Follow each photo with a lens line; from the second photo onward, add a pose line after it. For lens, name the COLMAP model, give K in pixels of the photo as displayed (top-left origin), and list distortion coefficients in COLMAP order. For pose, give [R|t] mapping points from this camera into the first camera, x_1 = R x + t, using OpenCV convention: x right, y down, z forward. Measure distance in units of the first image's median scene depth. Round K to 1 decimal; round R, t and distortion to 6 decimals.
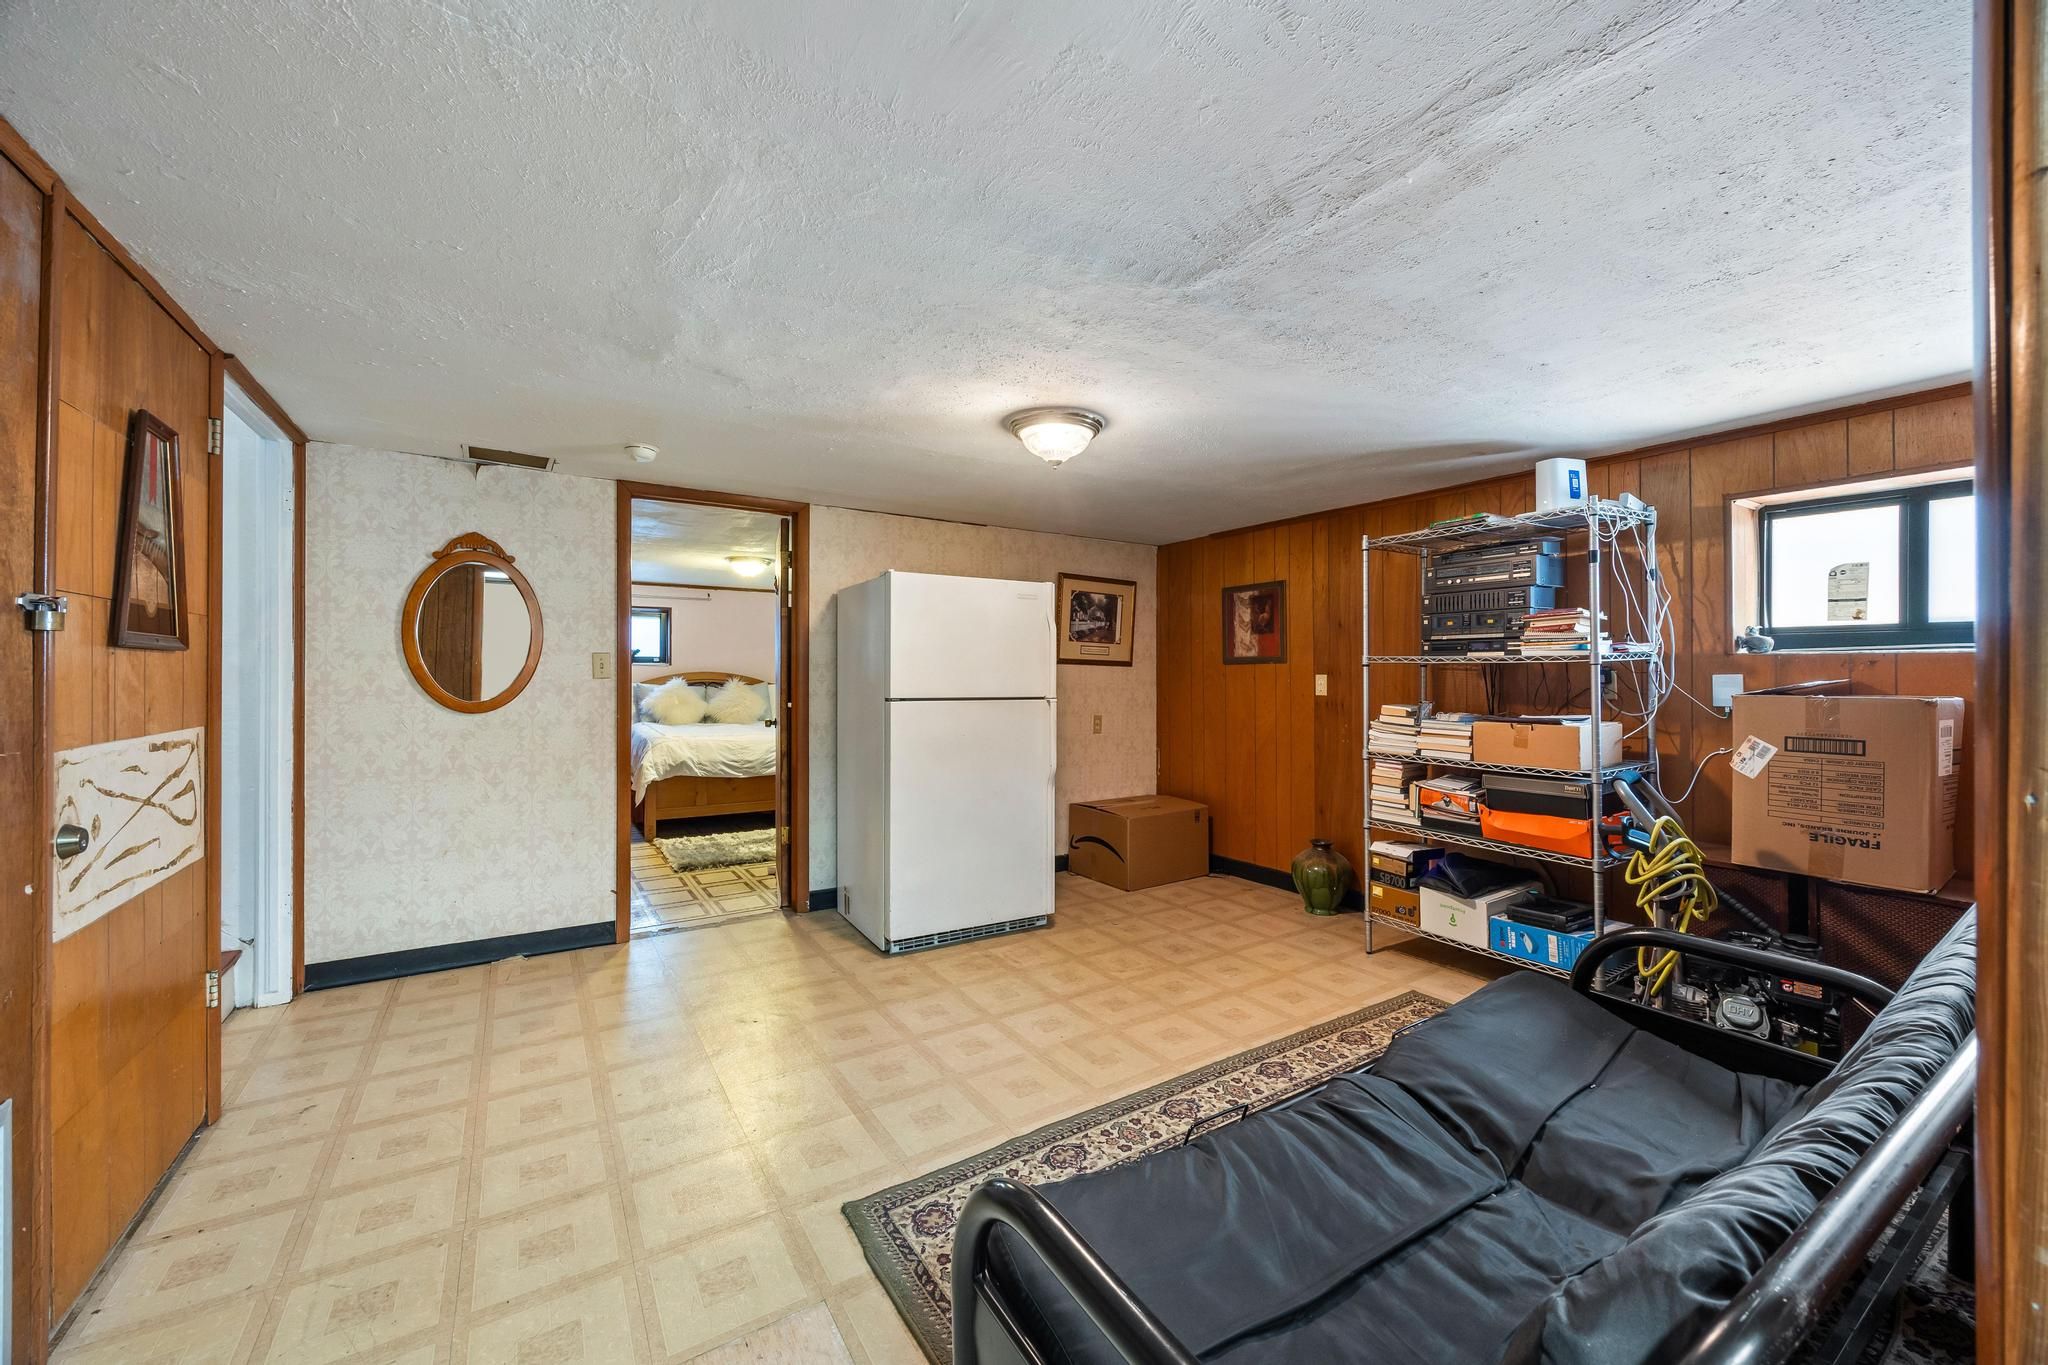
lens RADIAL K [[785.7, 0, 1012.4], [0, 785.7, 673.1], [0, 0, 1]] dist [-0.004370, -0.000211]
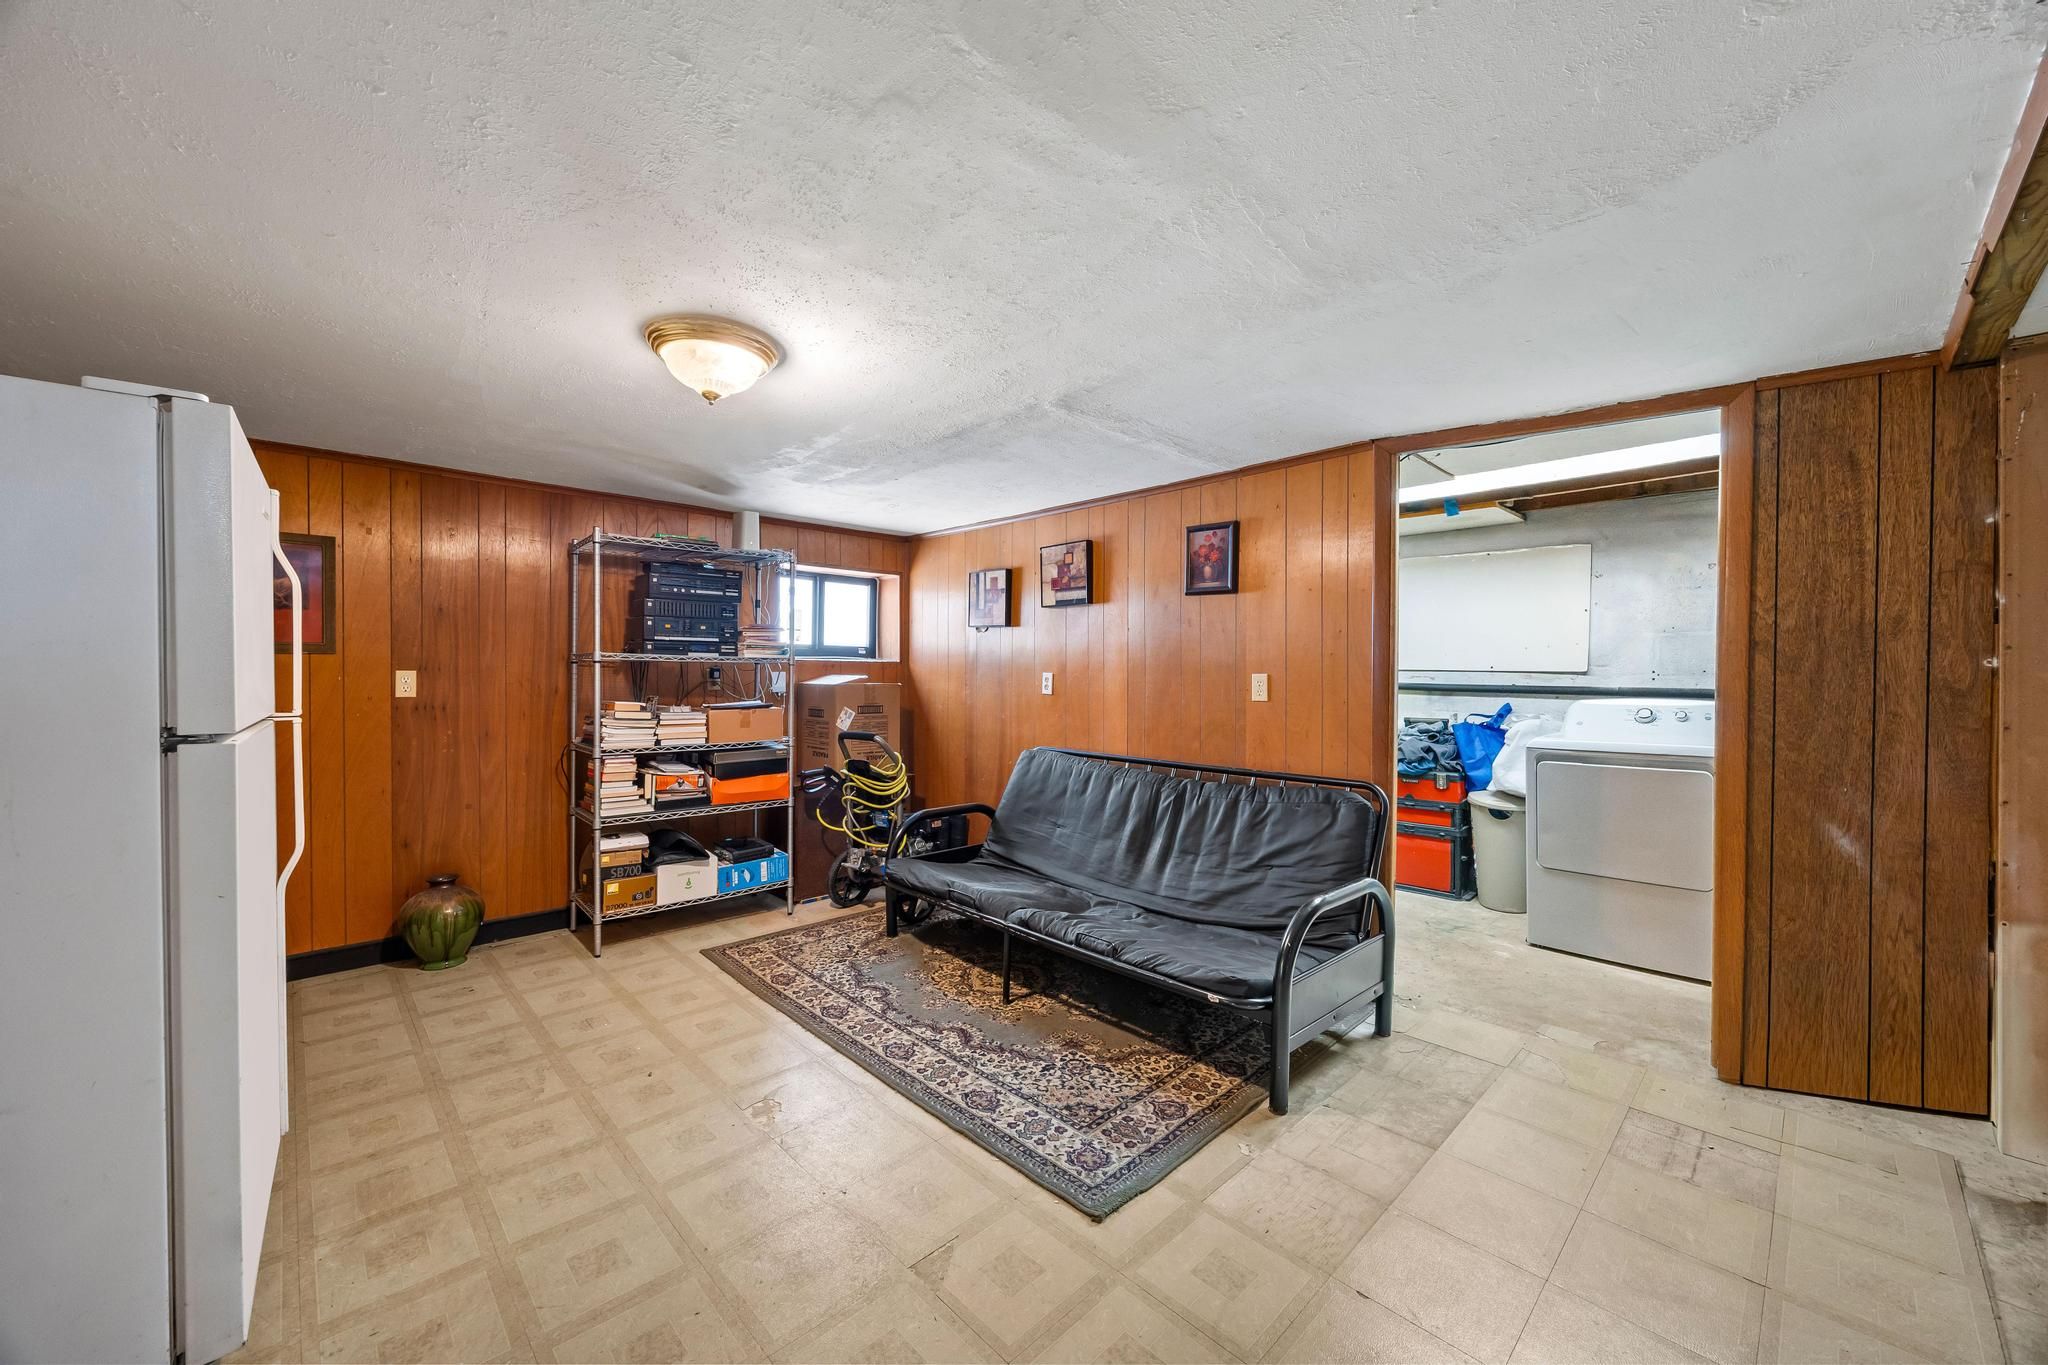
lens RADIAL K [[785.7, 0, 1021.8], [0, 785.7, 681.2], [0, 0, 1]] dist [-0.004370, -0.000211]
pose [[-0.203632, -0.014295, 0.978943, -0.657323], [-0.004967, 0.999896, 0.013568, -0.001882], [-0.979035, -0.002099, -0.203681, 0.742795]]
